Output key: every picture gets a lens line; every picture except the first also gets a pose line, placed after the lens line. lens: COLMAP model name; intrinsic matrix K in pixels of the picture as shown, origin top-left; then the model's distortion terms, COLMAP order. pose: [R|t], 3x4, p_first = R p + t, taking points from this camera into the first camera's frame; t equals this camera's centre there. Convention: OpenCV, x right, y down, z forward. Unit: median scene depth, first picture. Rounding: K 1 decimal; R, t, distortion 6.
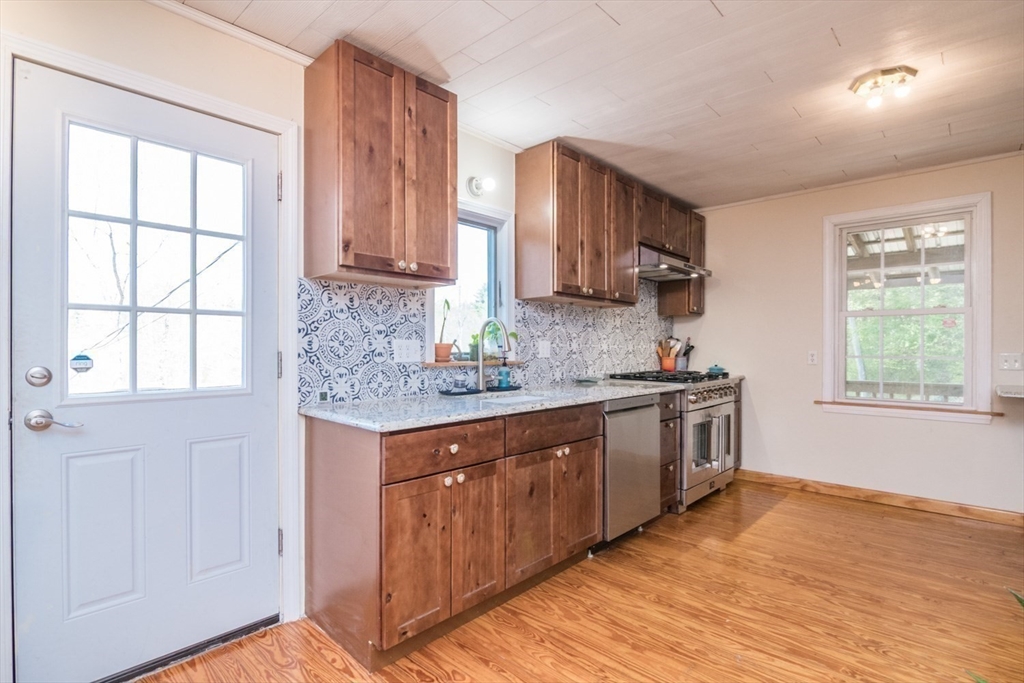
lens RADIAL K [[497.4, 0, 509.6], [0, 497.4, 347.2], [0, 0, 1]] dist [-0.013276, -0.000950]
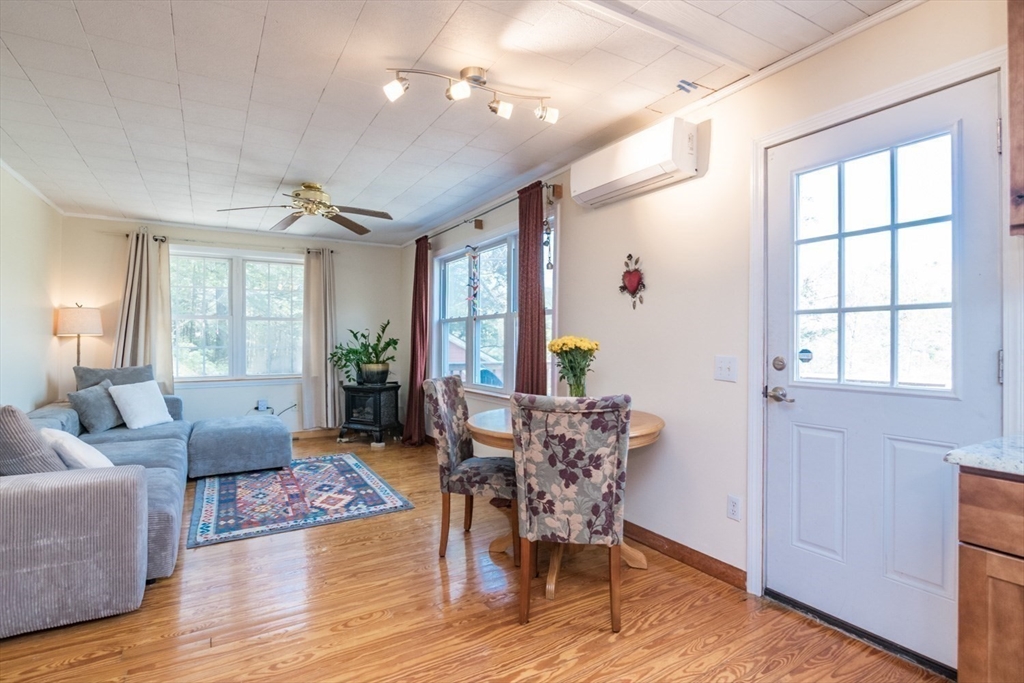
lens RADIAL K [[482.9, 0, 486.5], [0, 482.9, 341.2], [0, 0, 1]] dist [-0.004297, -0.000694]
pose [[-0.293773, -0.000081, -0.955875, 0.372444], [-0.001026, 0.999999, 0.000231, -0.002615], [0.955875, 0.001049, -0.293773, 0.352675]]
